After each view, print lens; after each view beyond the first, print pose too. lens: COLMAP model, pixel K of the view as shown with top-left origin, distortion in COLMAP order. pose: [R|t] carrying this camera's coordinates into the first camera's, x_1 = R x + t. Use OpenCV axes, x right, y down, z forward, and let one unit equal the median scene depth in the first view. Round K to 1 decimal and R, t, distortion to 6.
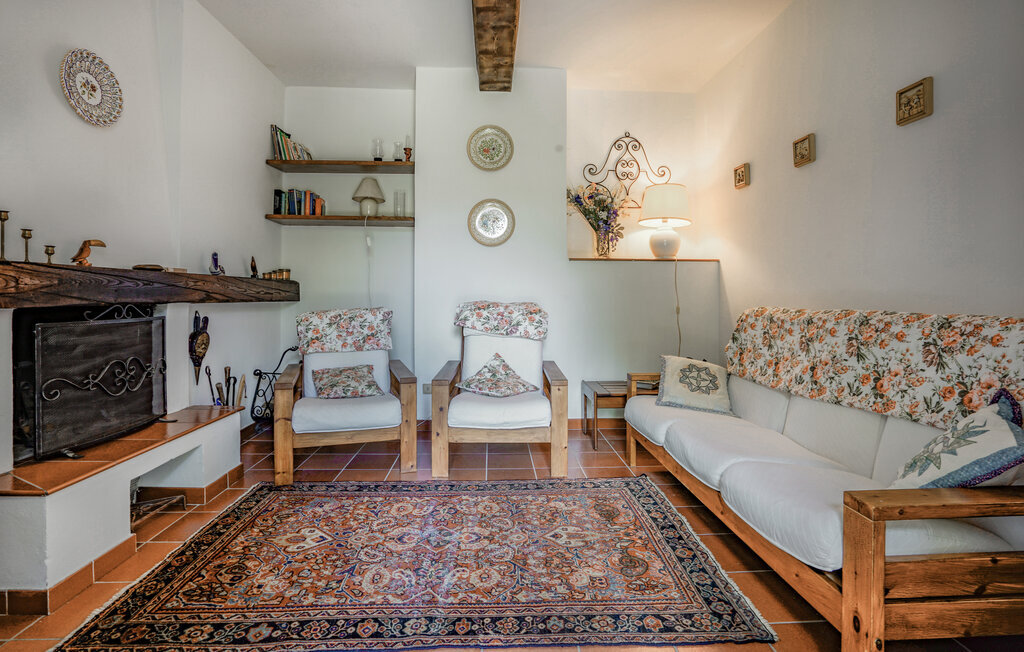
lens RADIAL K [[480.4, 0, 512.2], [0, 480.4, 286.3], [0, 0, 1]] dist [-0.060675, 0.024835]
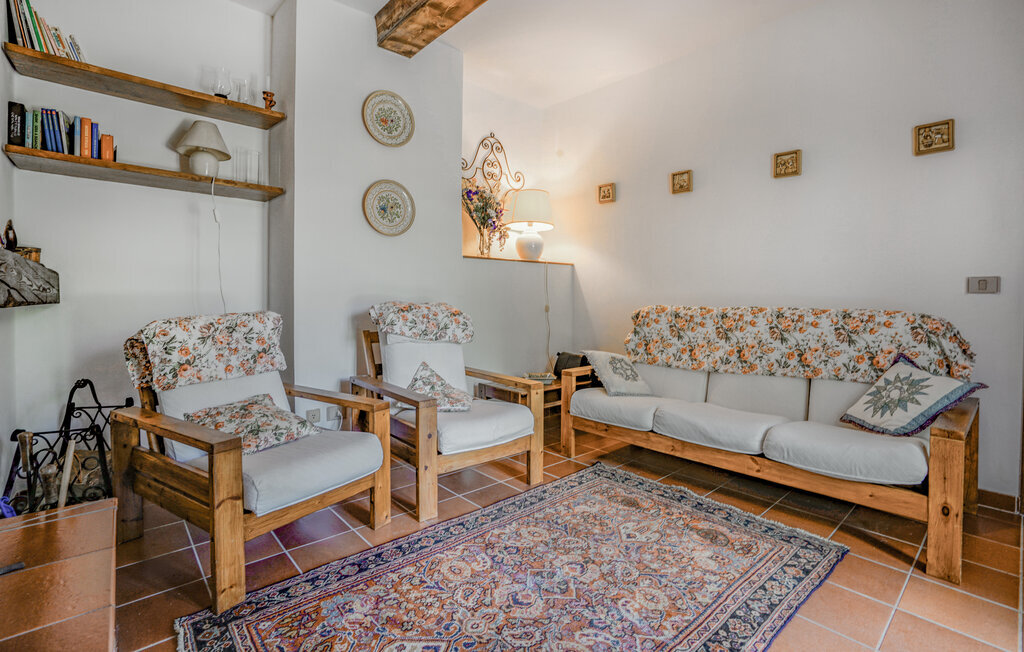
lens RADIAL K [[471.8, 0, 513.2], [0, 471.8, 295.8], [0, 0, 1]] dist [-0.059307, 0.024698]
pose [[0.777055, 0.001960, 0.629430, -0.575813], [-0.016310, 0.999722, 0.017022, 0.005439], [-0.629222, -0.023493, 0.776871, 0.324975]]
